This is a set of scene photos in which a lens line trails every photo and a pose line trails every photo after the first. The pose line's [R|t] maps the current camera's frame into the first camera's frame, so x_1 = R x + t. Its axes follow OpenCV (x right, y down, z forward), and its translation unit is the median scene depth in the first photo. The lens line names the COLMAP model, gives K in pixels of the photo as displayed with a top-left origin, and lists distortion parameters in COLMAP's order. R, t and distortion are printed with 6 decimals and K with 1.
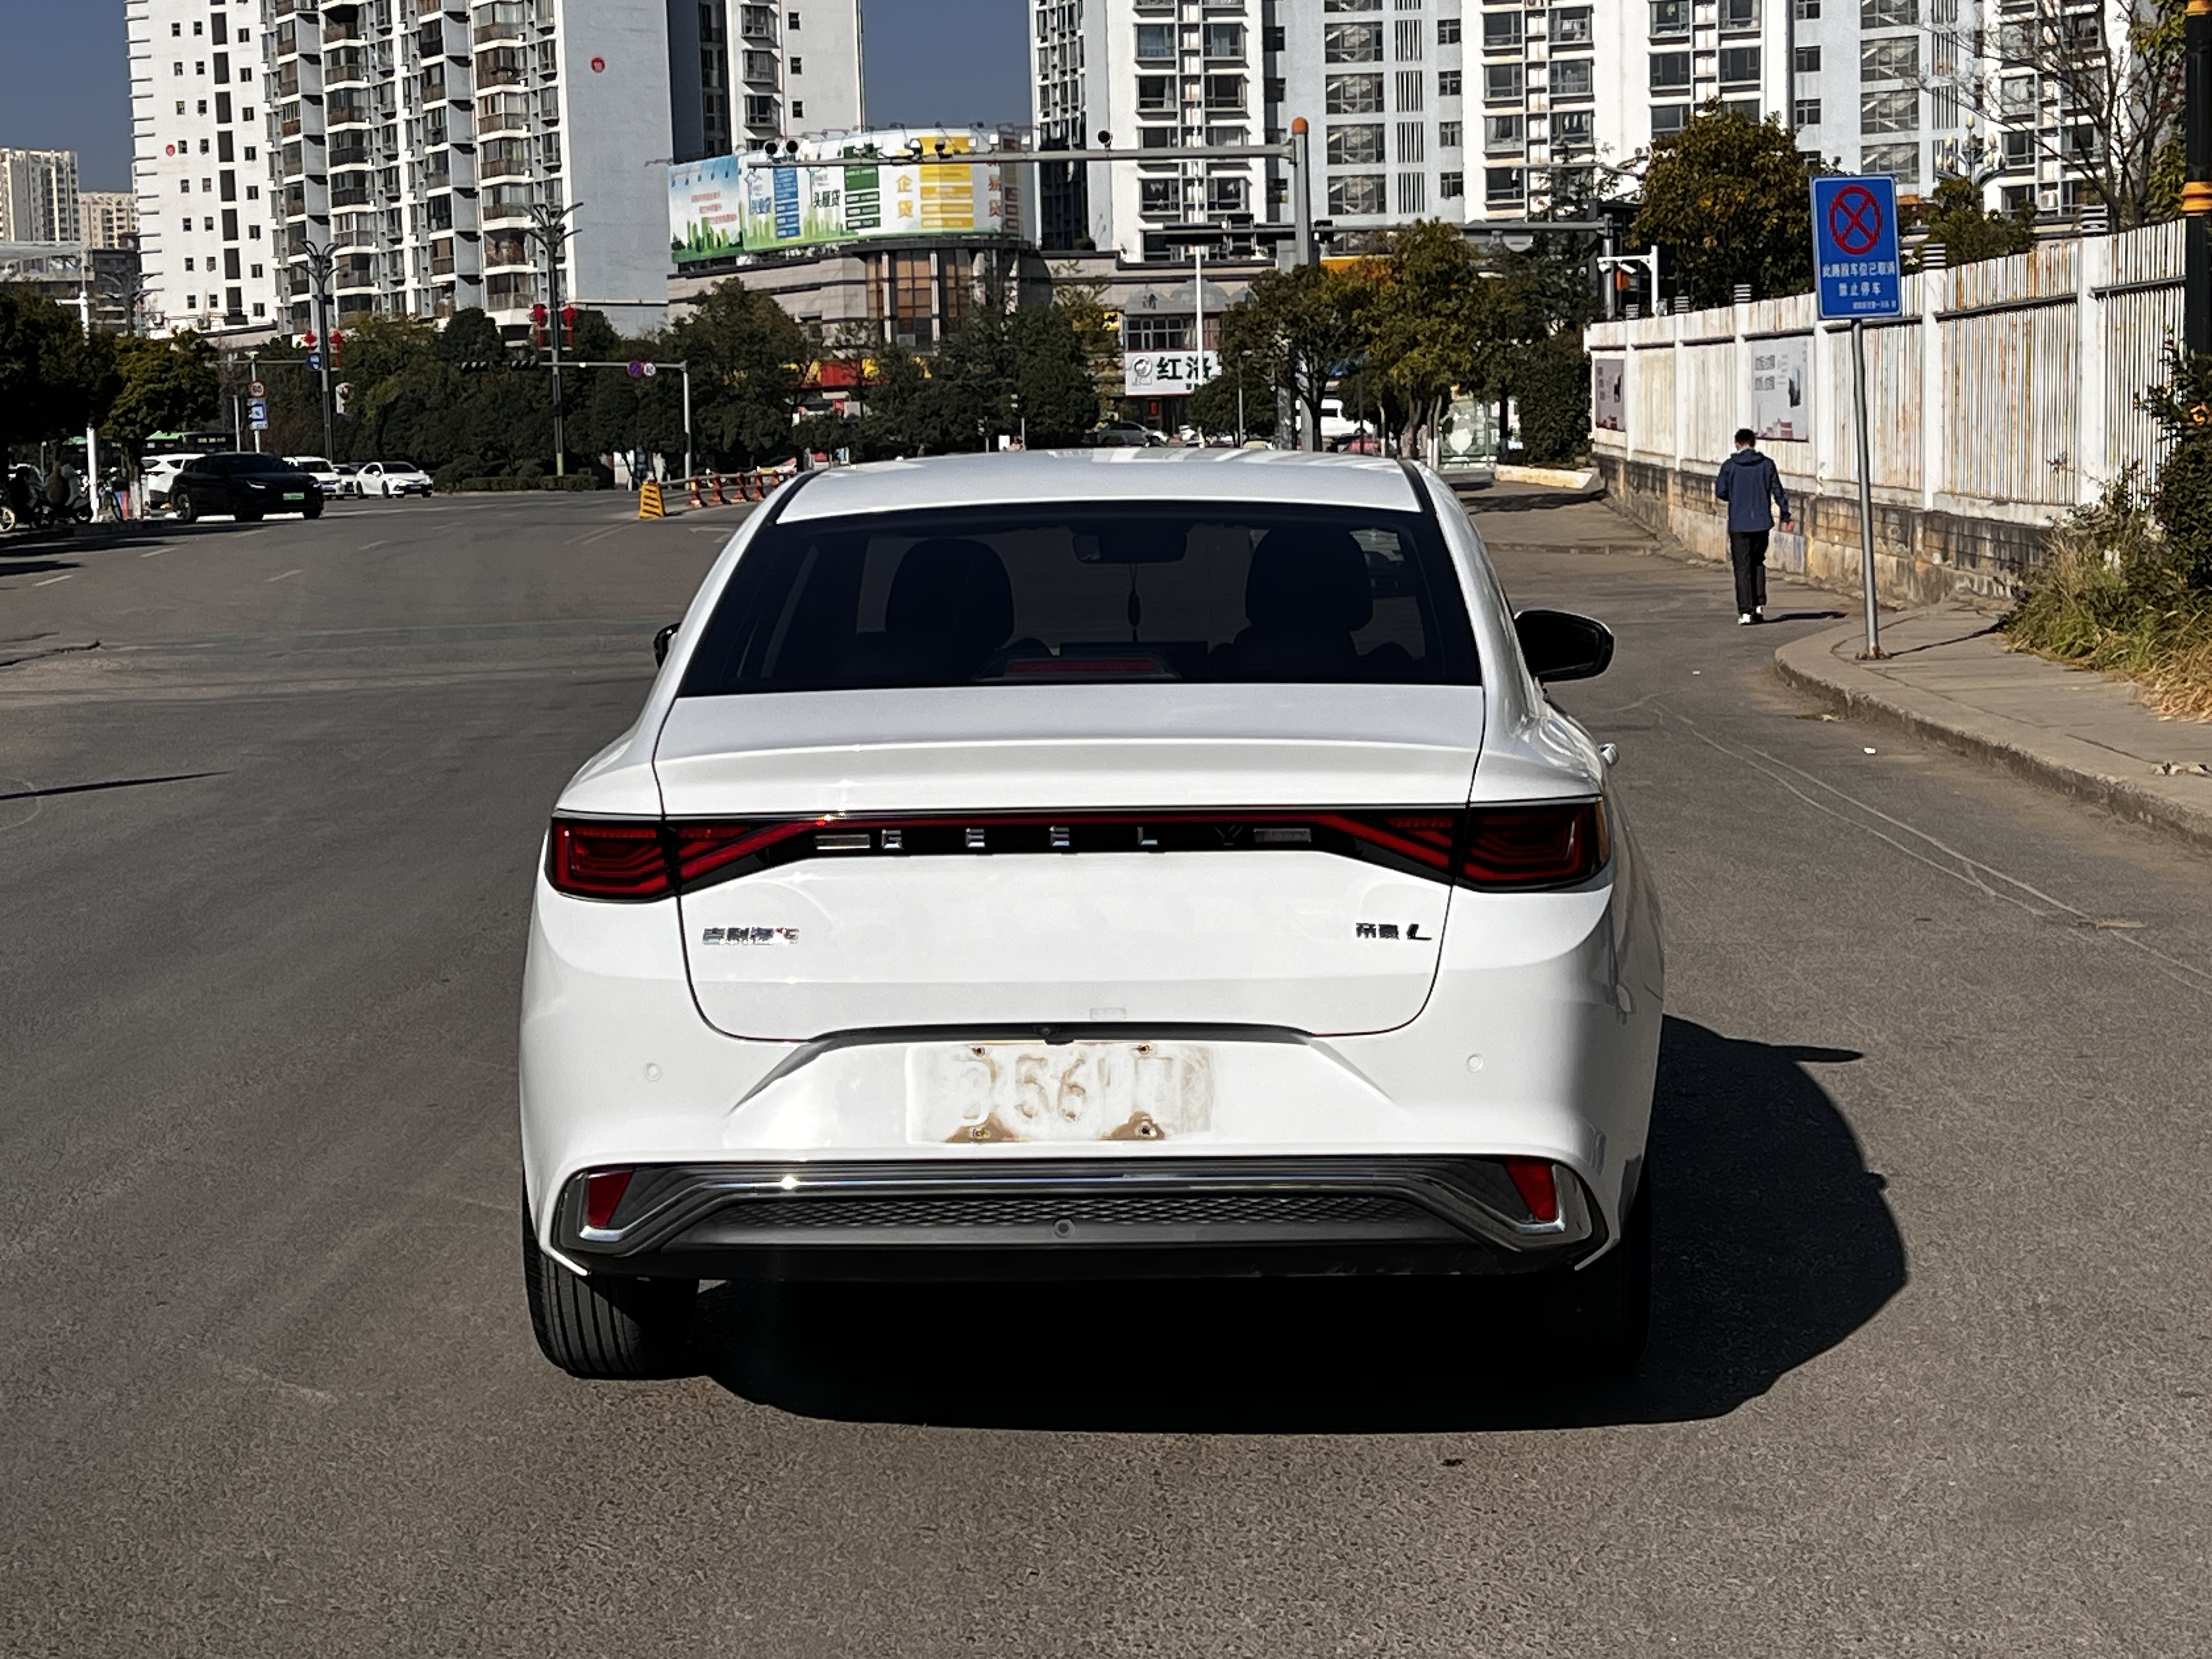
lens RADIAL K [[4102.8, 0, 1106.0], [0, 4102.8, 829.5], [0, 0, 1]] dist [0.115914, 0.010152]
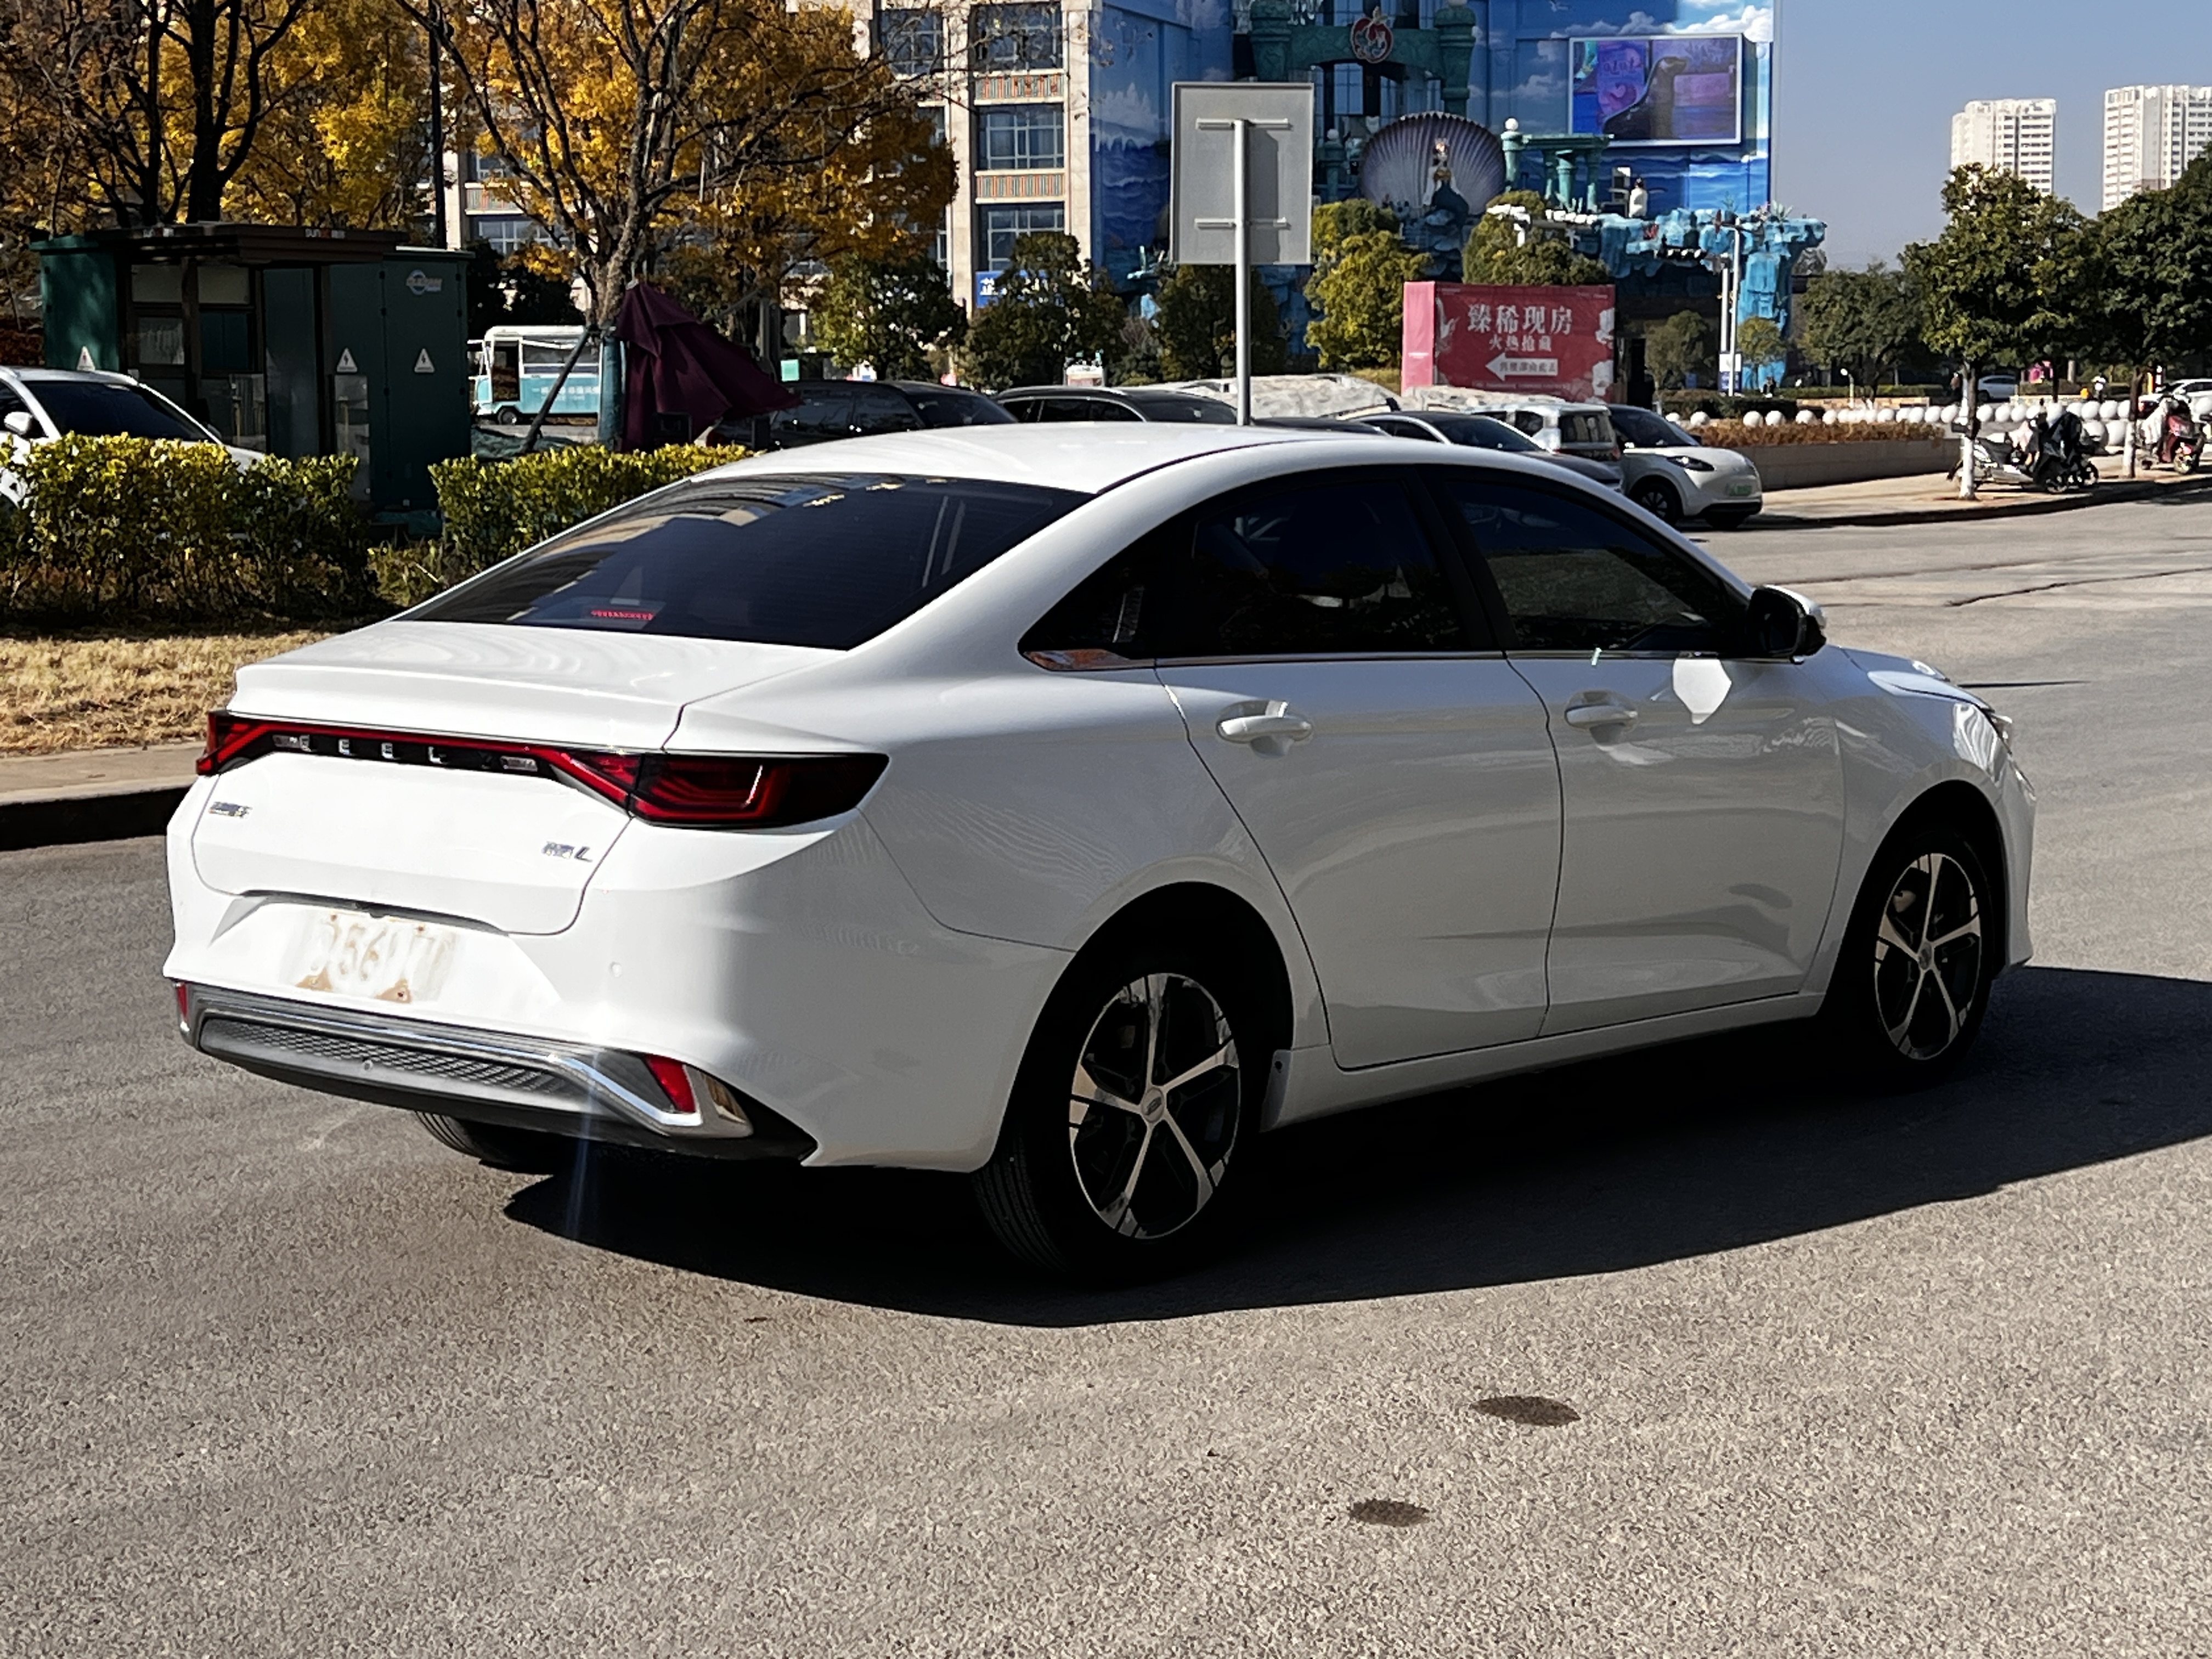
lens RADIAL K [[4102.8, 0, 1106.0], [0, 4102.8, 829.5], [0, 0, 1]] dist [0.115914, 0.010152]
pose [[0.773315, 0.082475, -0.628635, 0.930461], [-0.068434, 0.996568, 0.046563, -0.047156], [0.630318, 0.007012, 0.776305, 0.170911]]
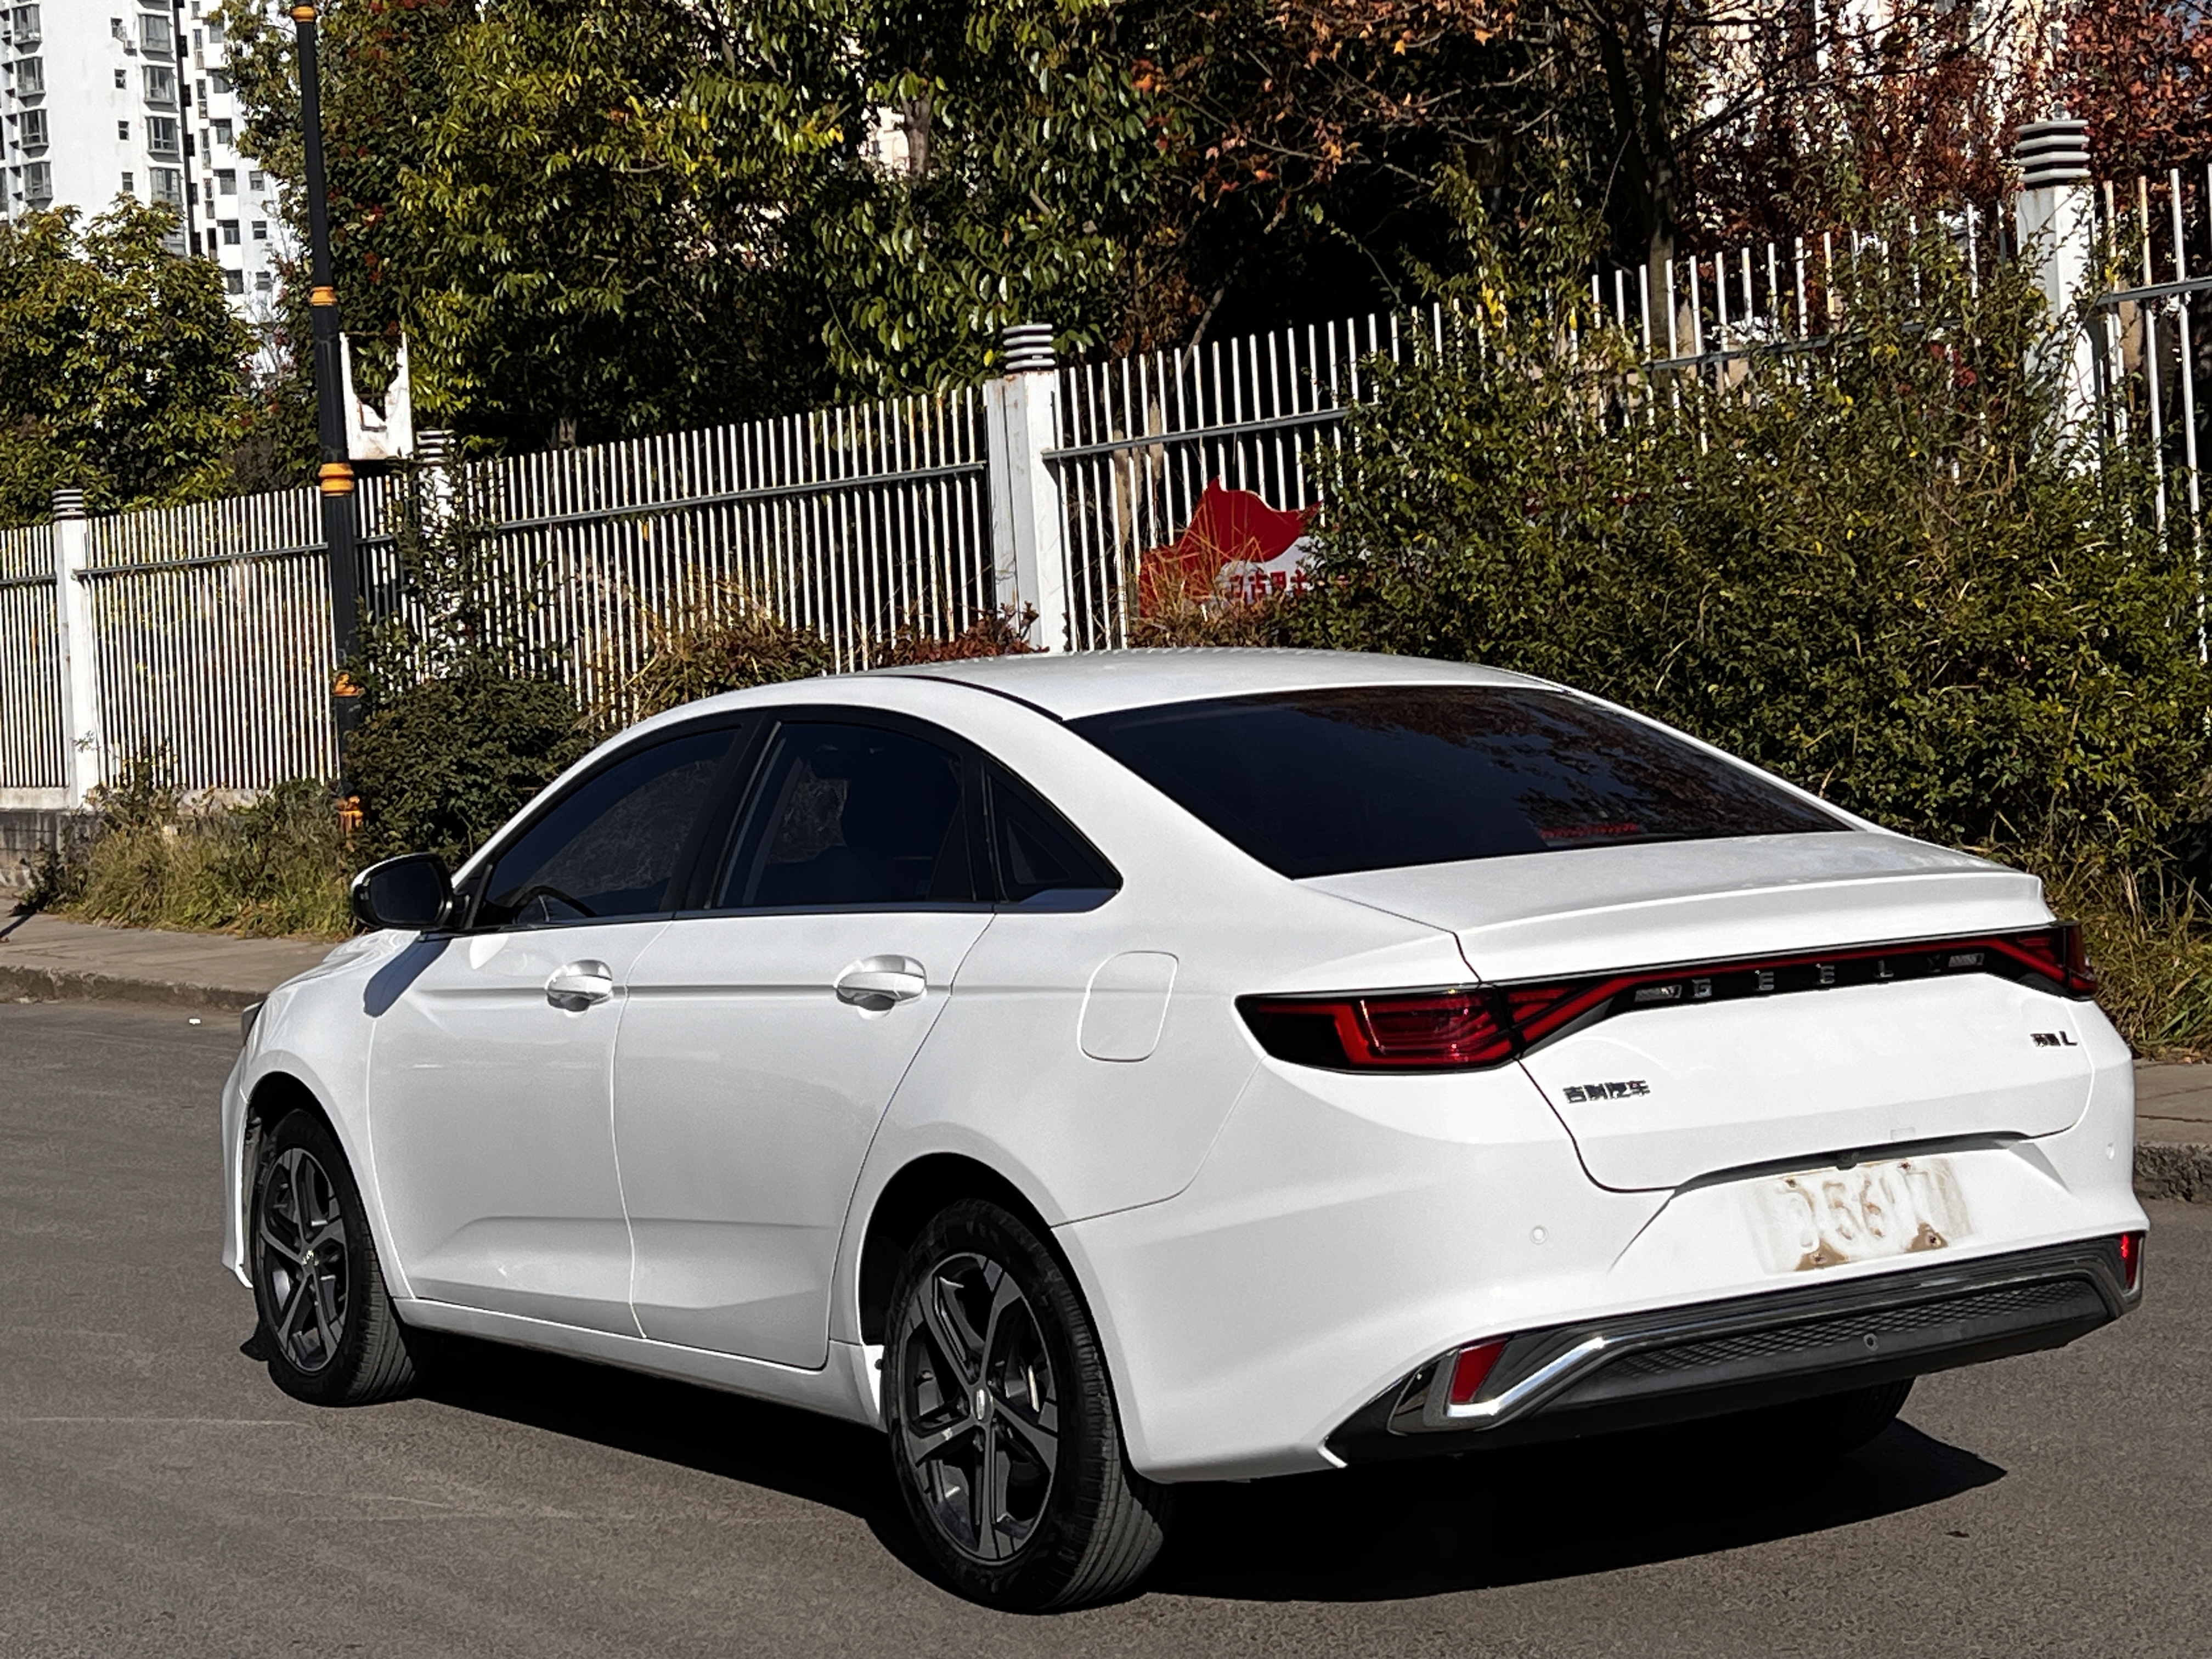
lens RADIAL K [[4126.5, 0, 1106.0], [0, 4126.5, 829.5], [0, 0, 1]] dist [-0.010108, -0.047409]
pose [[0.807917, -0.041085, 0.587863, -0.781206], [0.084358, 0.995356, -0.046372, -0.001702], [-0.583228, 0.087056, 0.807630, 0.241442]]
